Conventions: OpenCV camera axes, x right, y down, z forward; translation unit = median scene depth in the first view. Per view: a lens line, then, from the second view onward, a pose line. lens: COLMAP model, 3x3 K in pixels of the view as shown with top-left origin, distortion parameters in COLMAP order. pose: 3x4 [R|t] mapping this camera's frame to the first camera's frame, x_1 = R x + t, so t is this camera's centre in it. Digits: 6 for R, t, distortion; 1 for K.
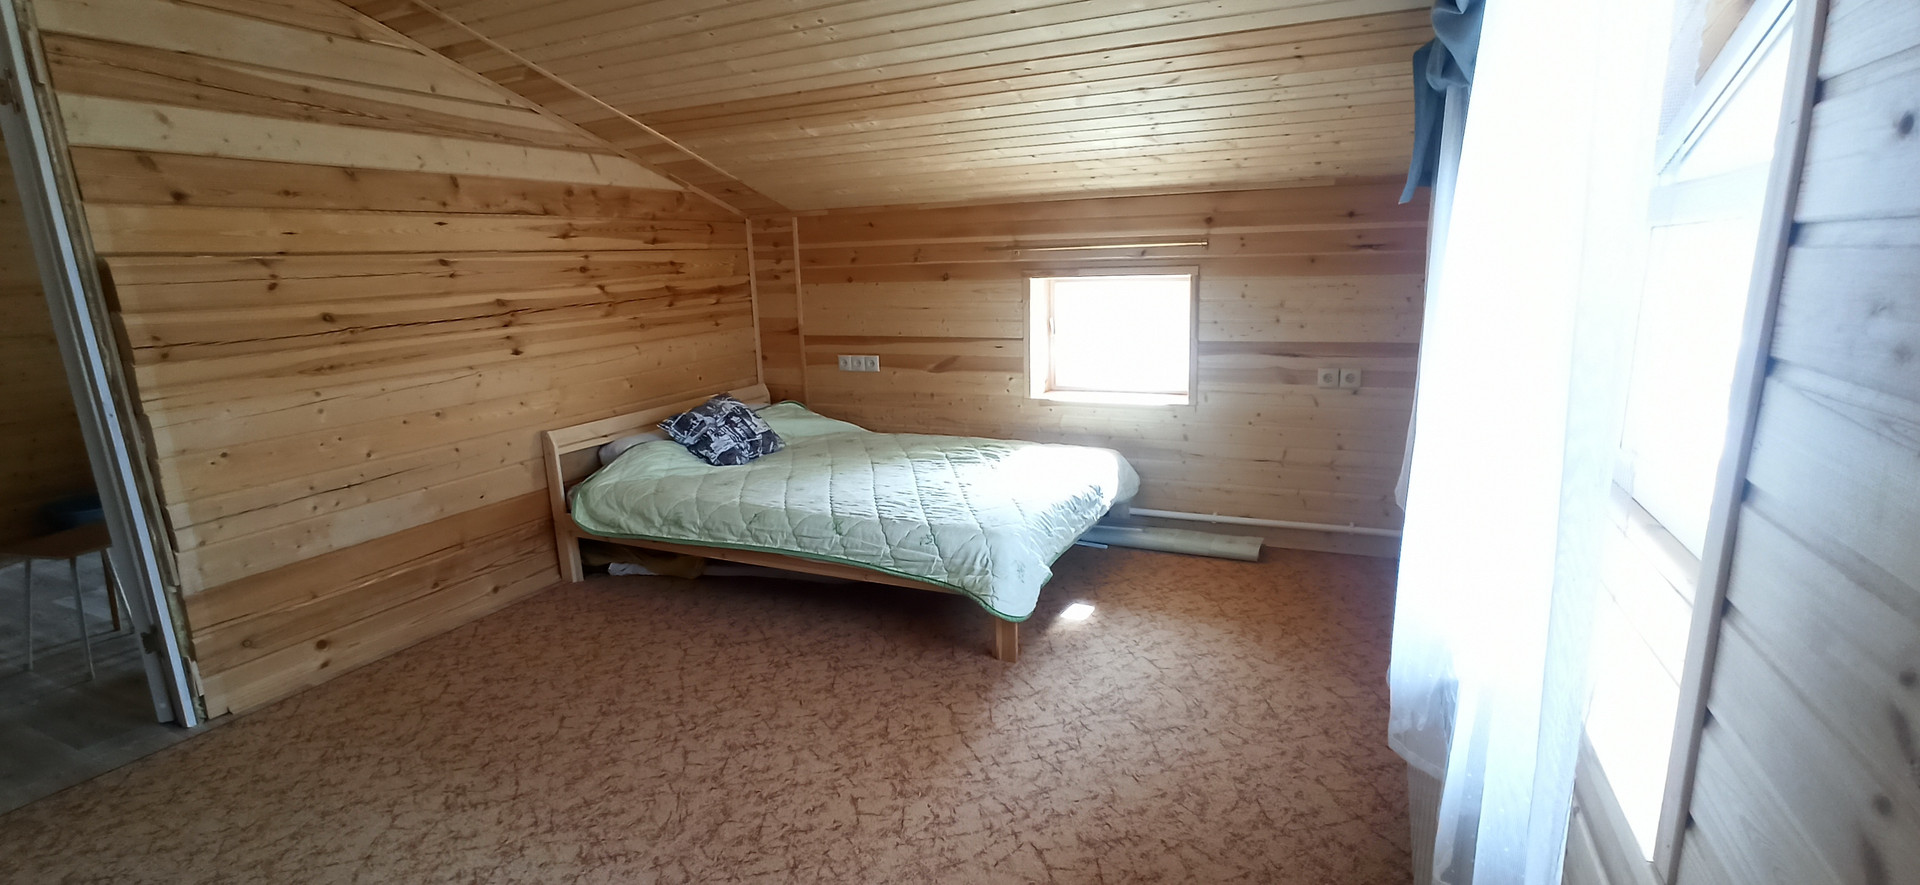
lens RADIAL K [[871.4, 0, 953.8], [0, 871.4, 466.7], [0, 0, 1]] dist [-0.067859, 0.043142]
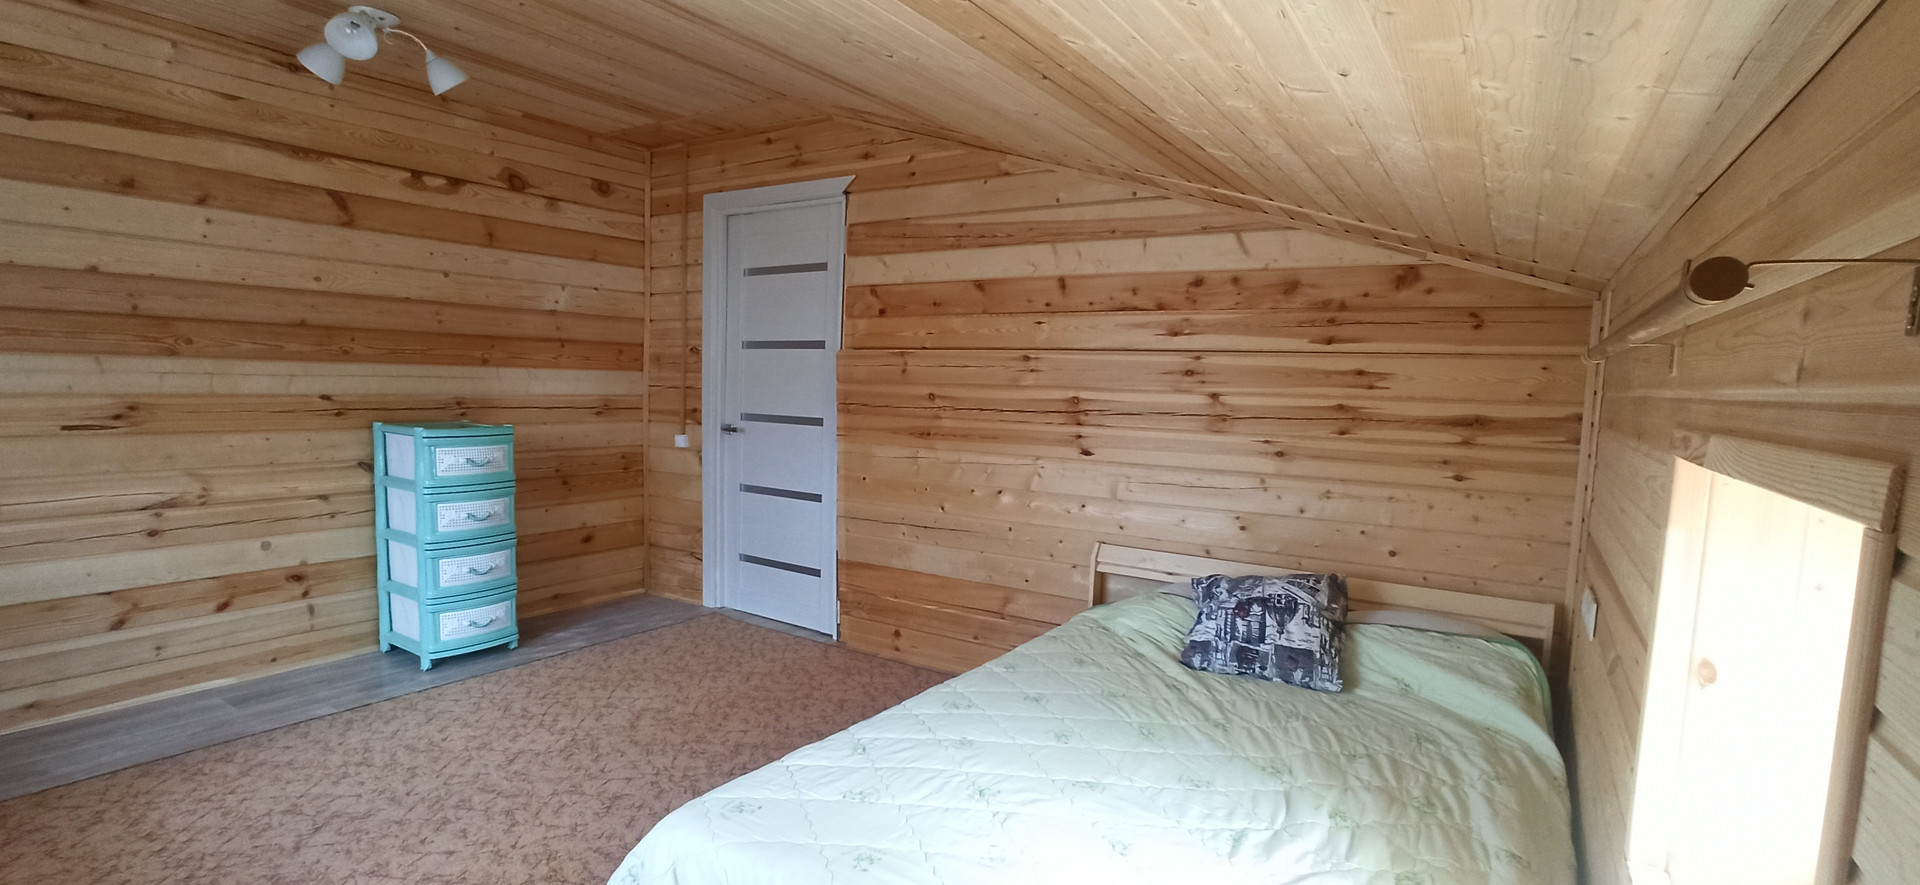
lens RADIAL K [[871.4, 0, 953.8], [0, 871.4, 466.7], [0, 0, 1]] dist [-0.067859, 0.043142]
pose [[-0.135443, 0.127035, -0.982607, 0.482731], [-0.253435, 0.954311, 0.158311, -0.243159], [0.957824, 0.270469, -0.097059, 0.990586]]
